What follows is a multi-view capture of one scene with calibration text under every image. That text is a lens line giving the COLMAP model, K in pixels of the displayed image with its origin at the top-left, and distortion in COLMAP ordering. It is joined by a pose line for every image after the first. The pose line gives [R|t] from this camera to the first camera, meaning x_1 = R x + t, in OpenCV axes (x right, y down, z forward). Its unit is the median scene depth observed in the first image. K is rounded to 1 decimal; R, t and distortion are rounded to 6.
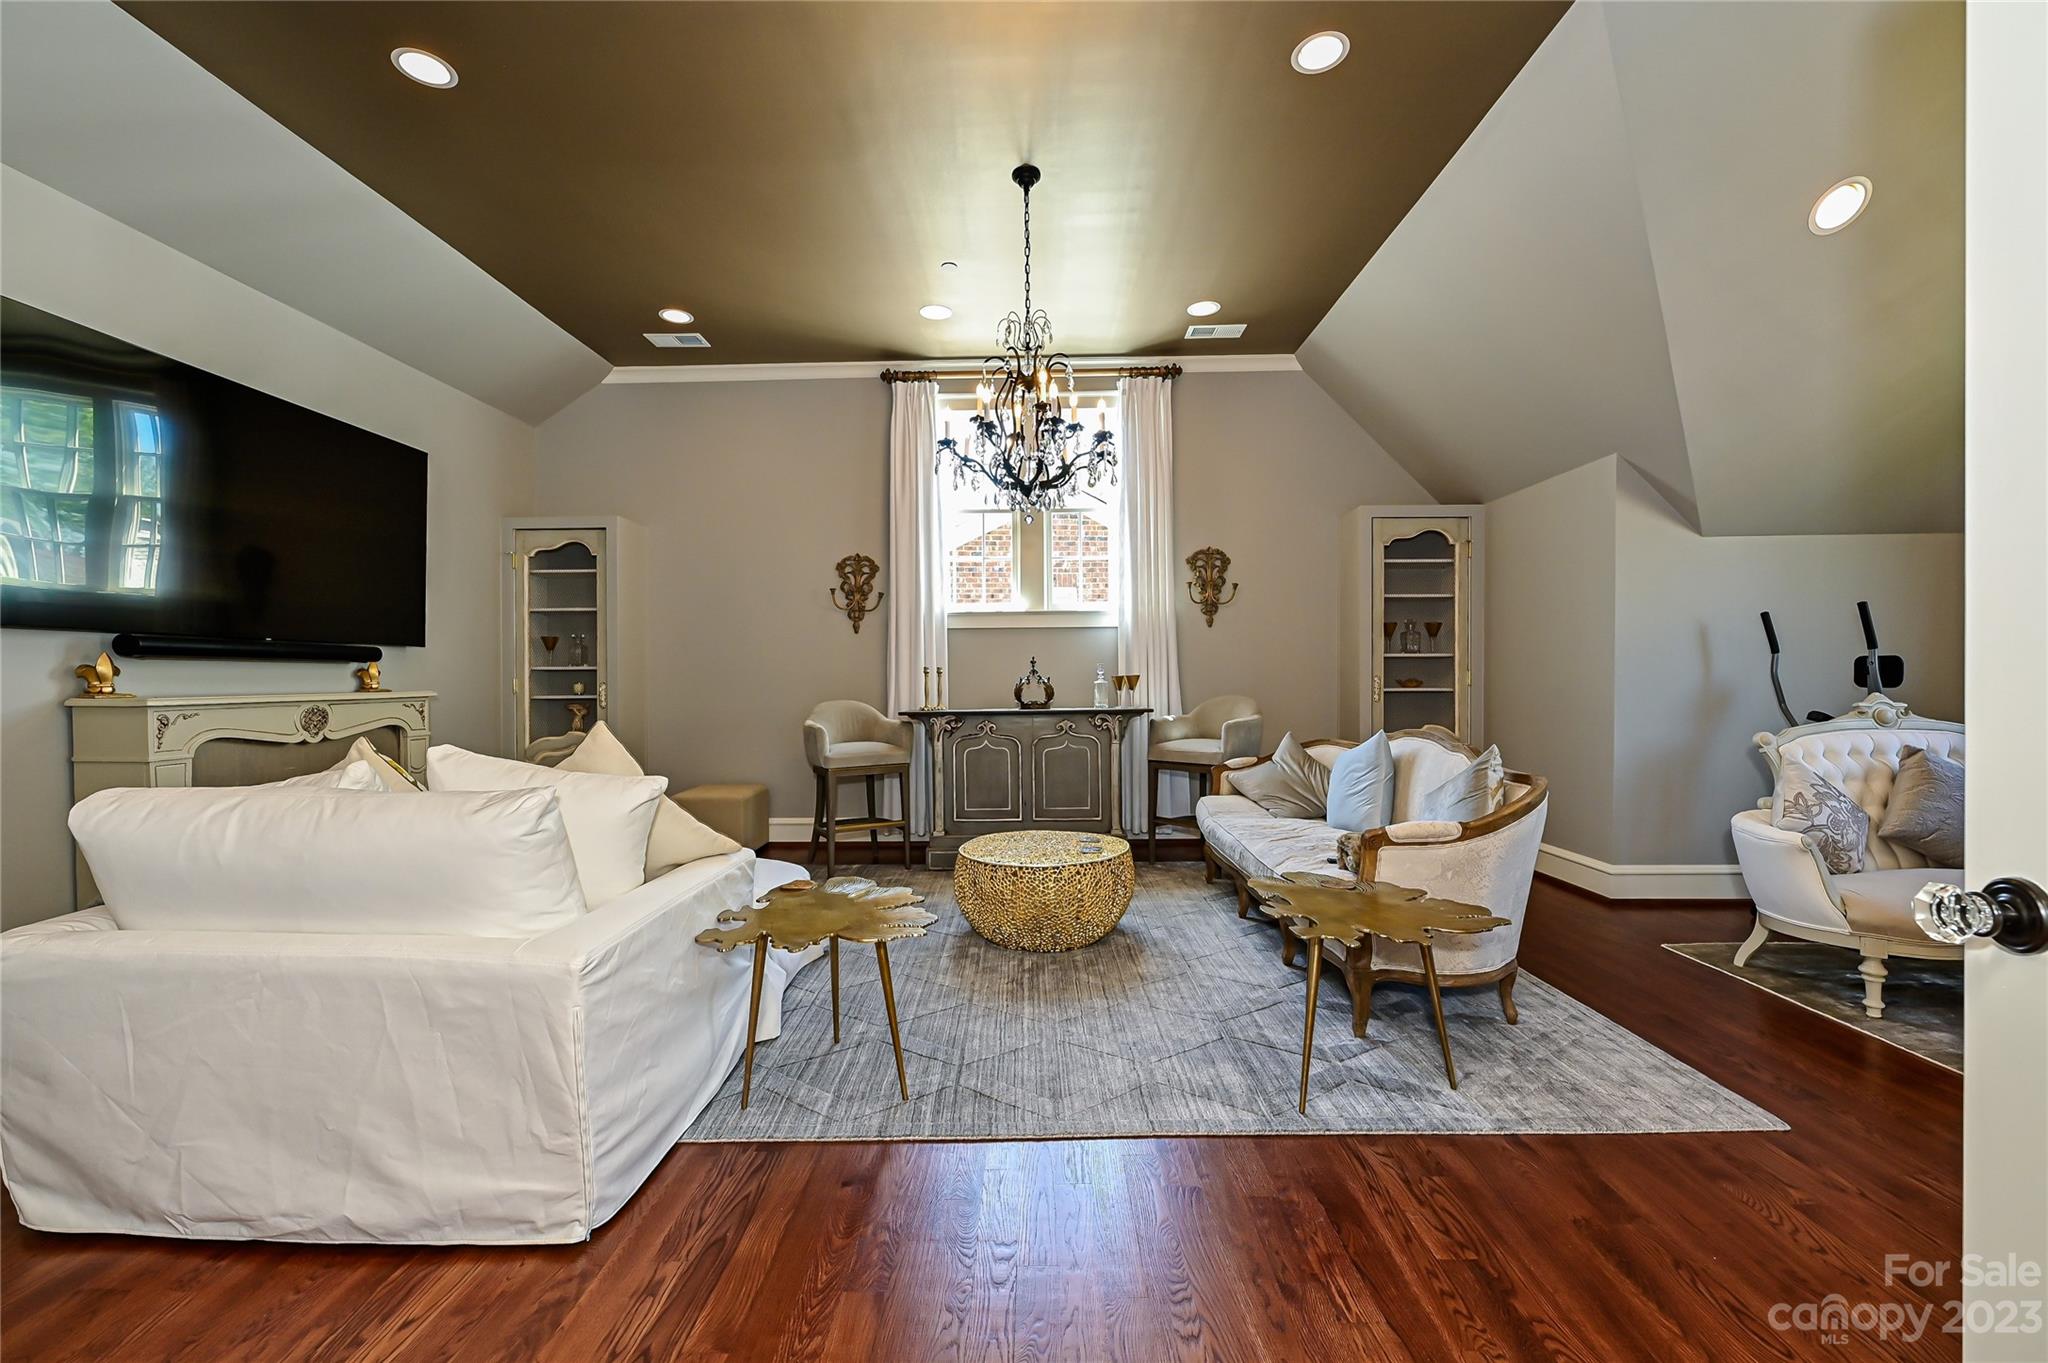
lens RADIAL K [[815.6, 0, 1024.7], [0, 815.6, 691.9], [0, 0, 1]] dist [-0.003065, 0.000766]
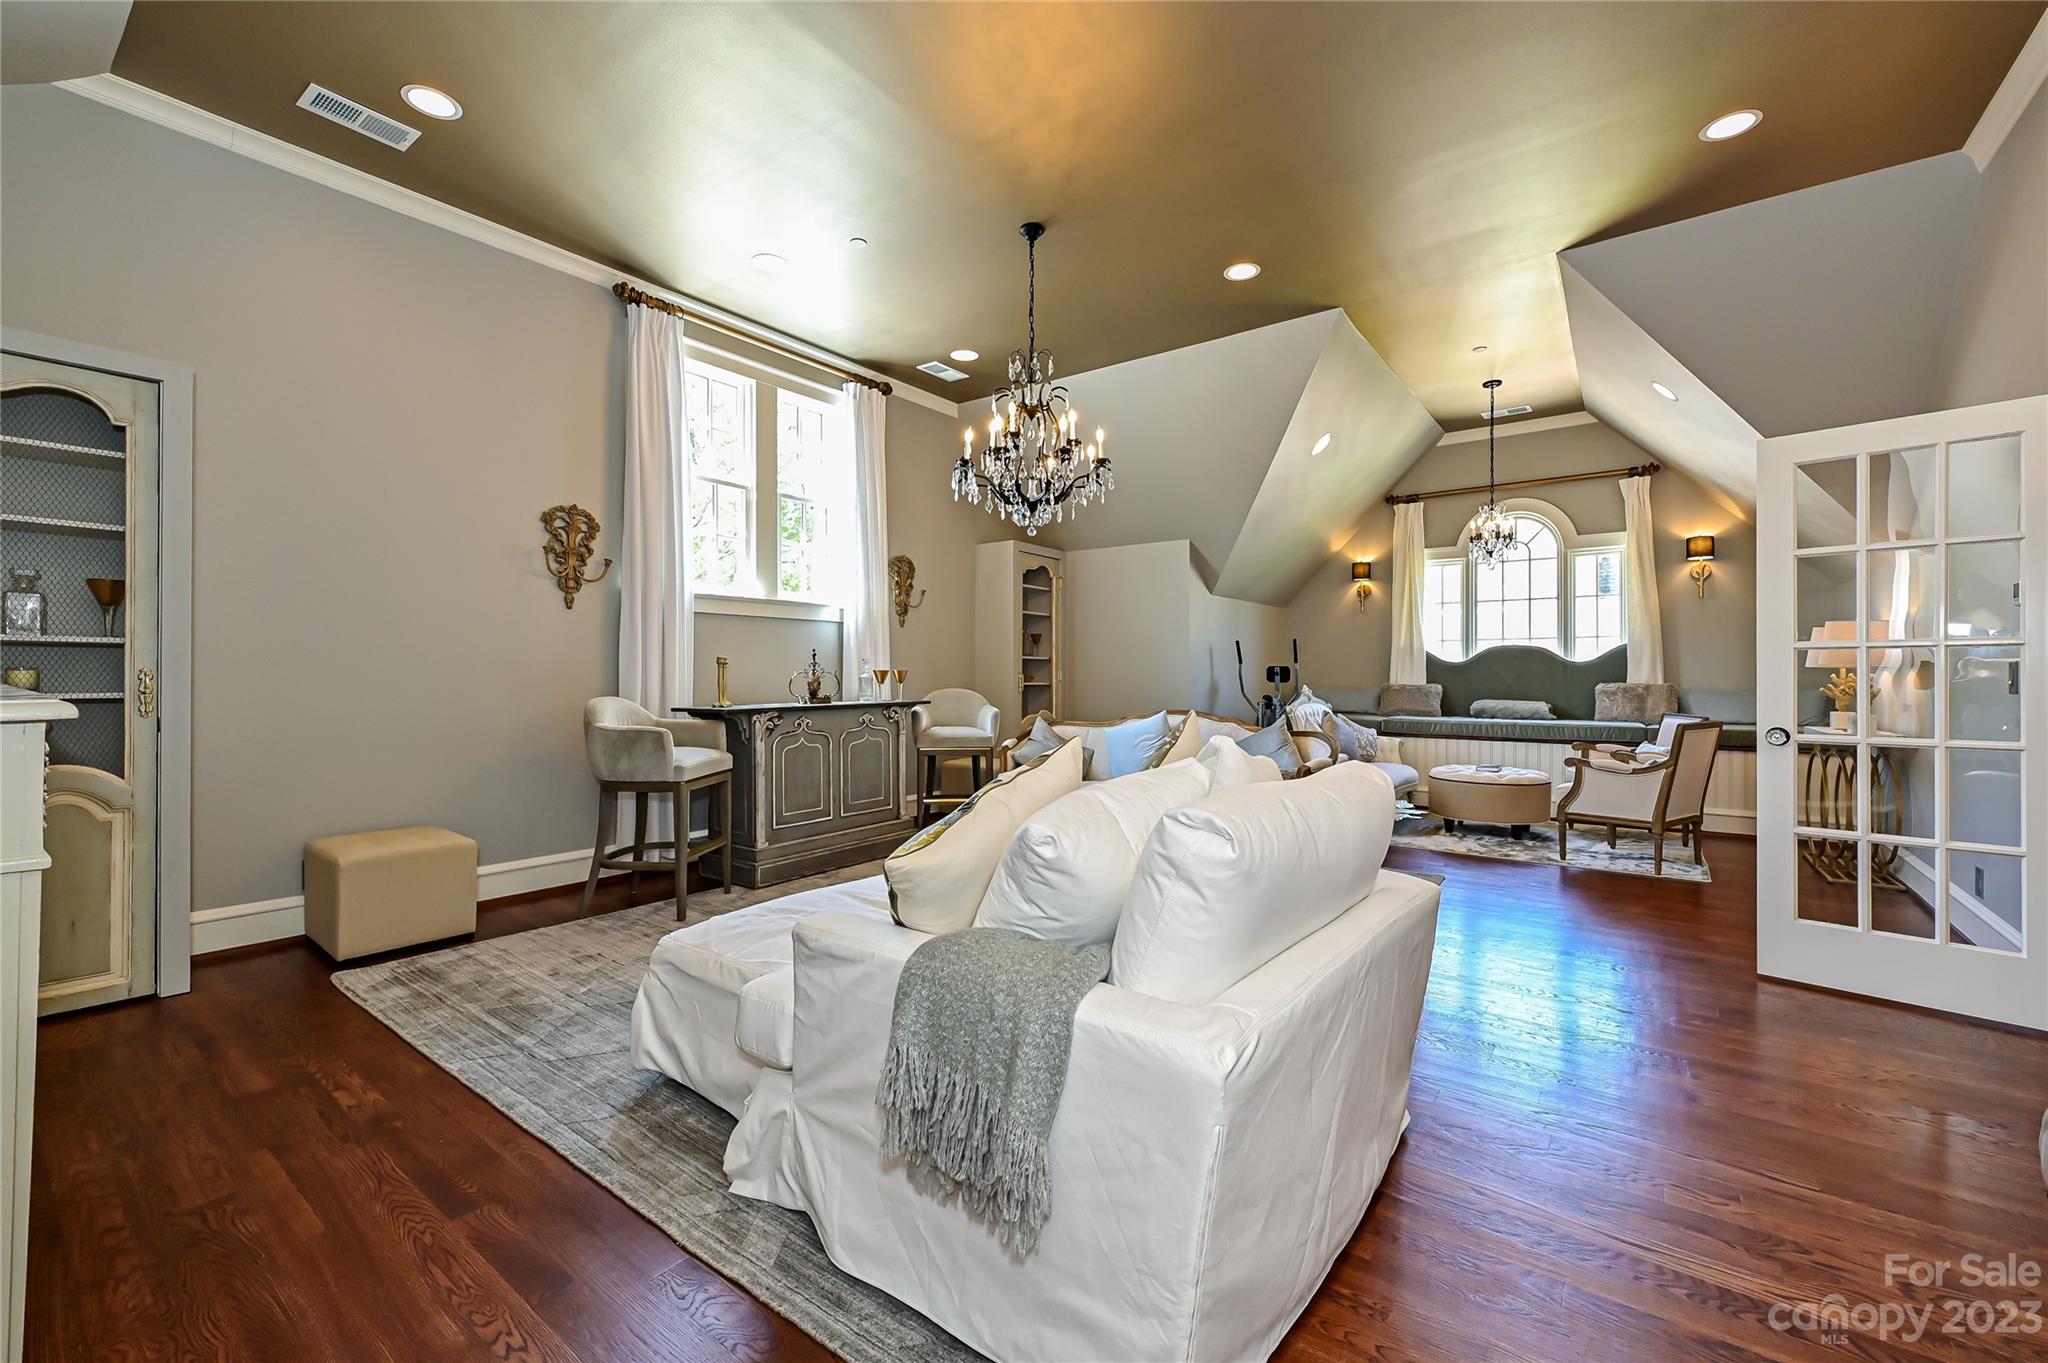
lens RADIAL K [[815.6, 0, 1011.0], [0, 815.6, 675.4], [0, 0, 1]] dist [-0.003065, 0.000766]
pose [[0.599726, 0.008520, 0.800160, -0.580724], [-0.000356, 0.999946, -0.010381, -0.001530], [-0.800205, 0.005941, 0.599697, 0.218584]]
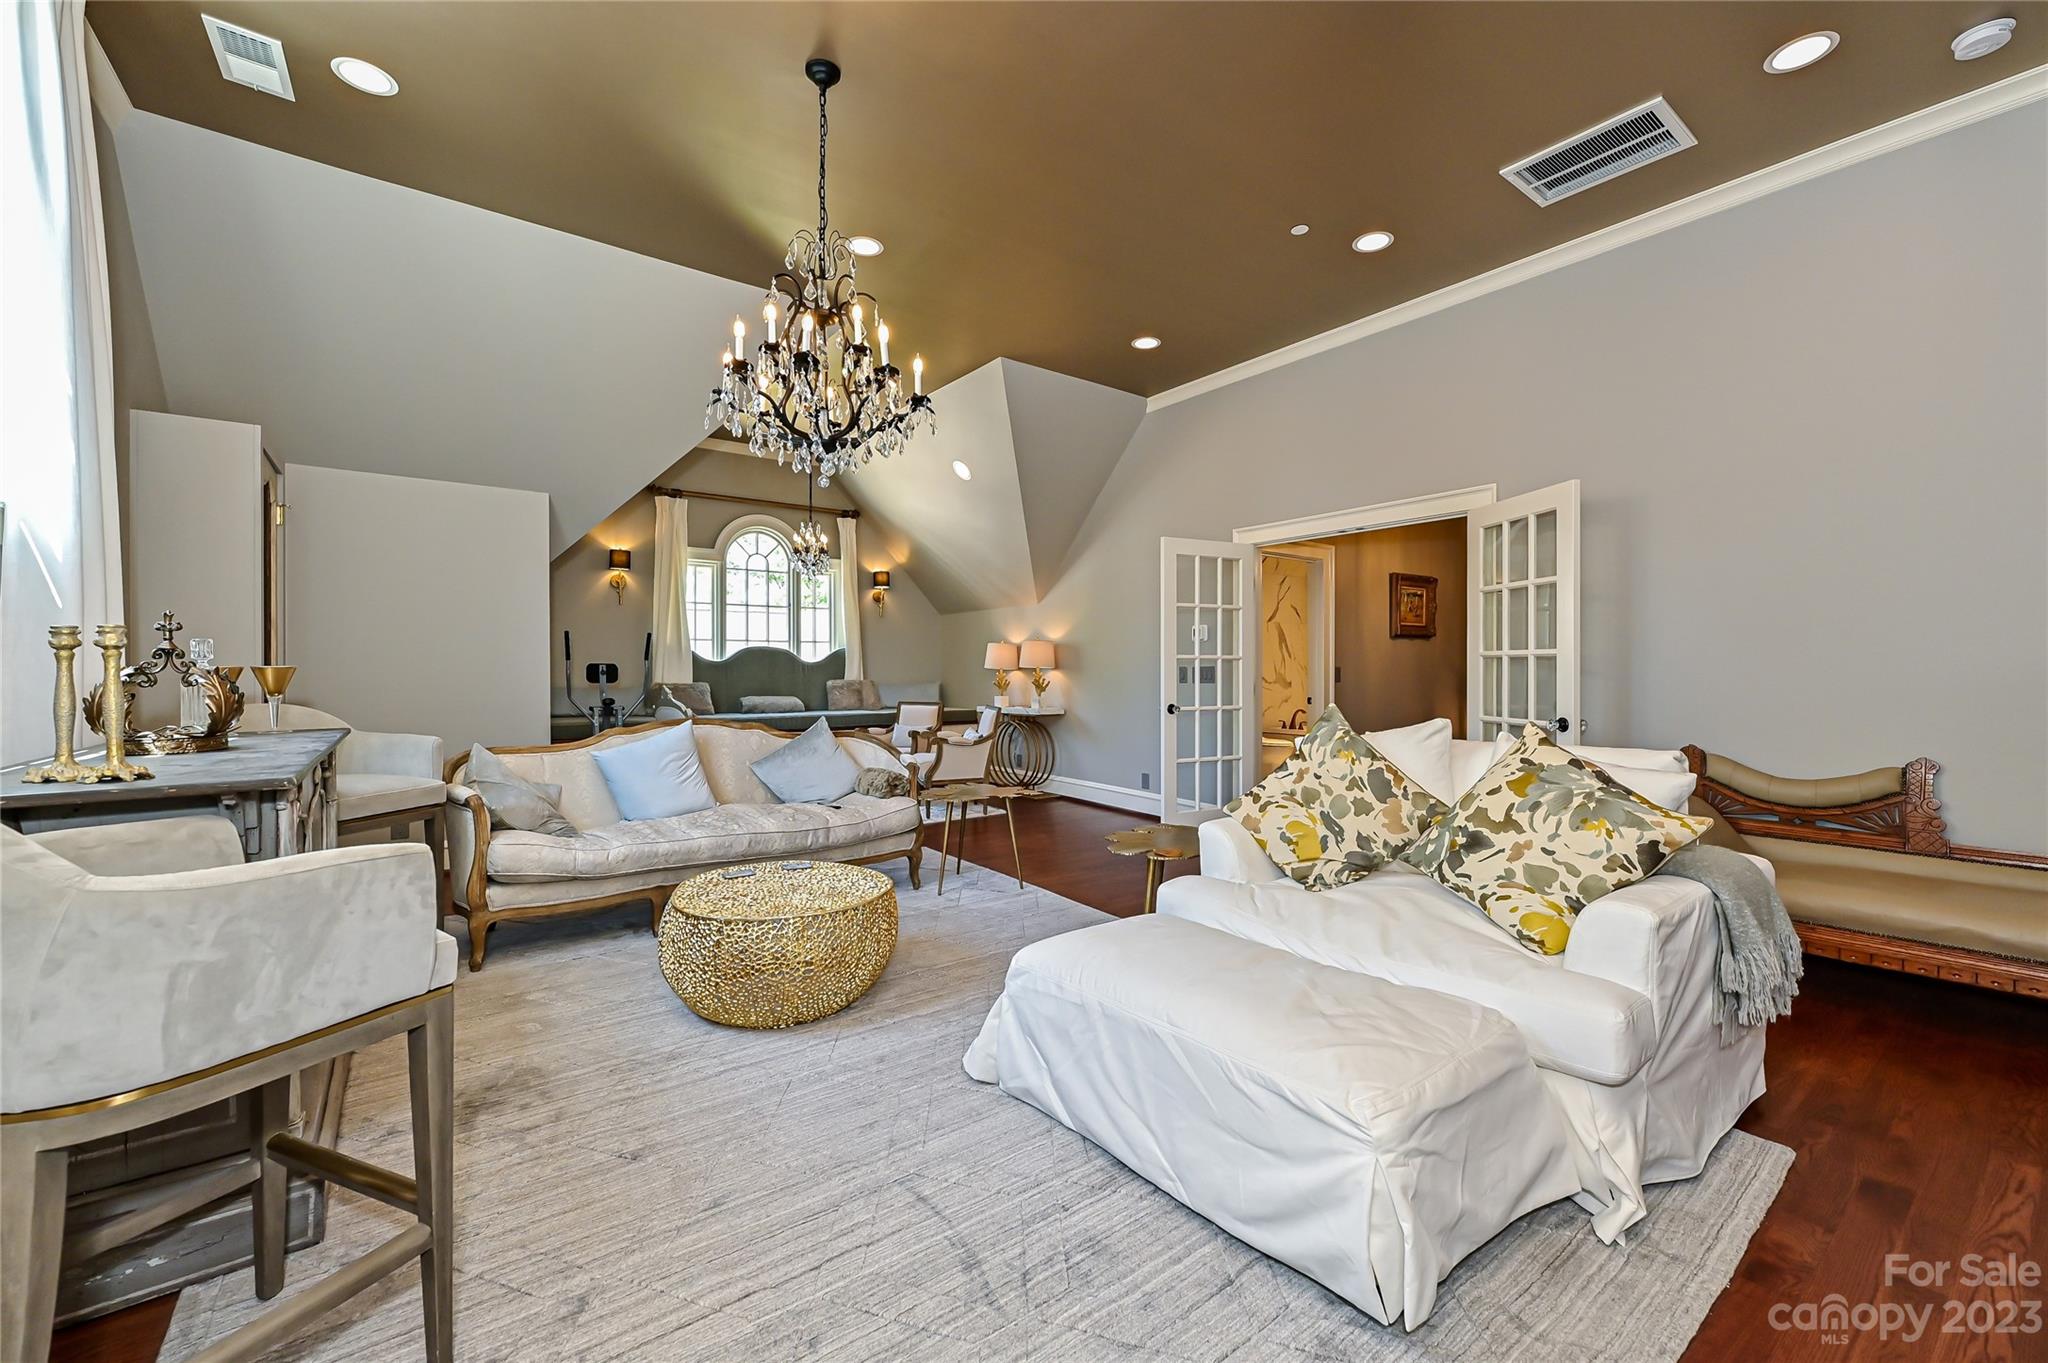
lens RADIAL K [[815.6, 0, 1012.6], [0, 815.6, 677.2], [0, 0, 1]] dist [-0.003065, 0.000766]
pose [[-0.595949, 0.001392, 0.803021, -0.491407], [0.010832, 0.999921, 0.006306, -0.013068], [-0.802949, 0.012456, -0.595917, 0.850488]]
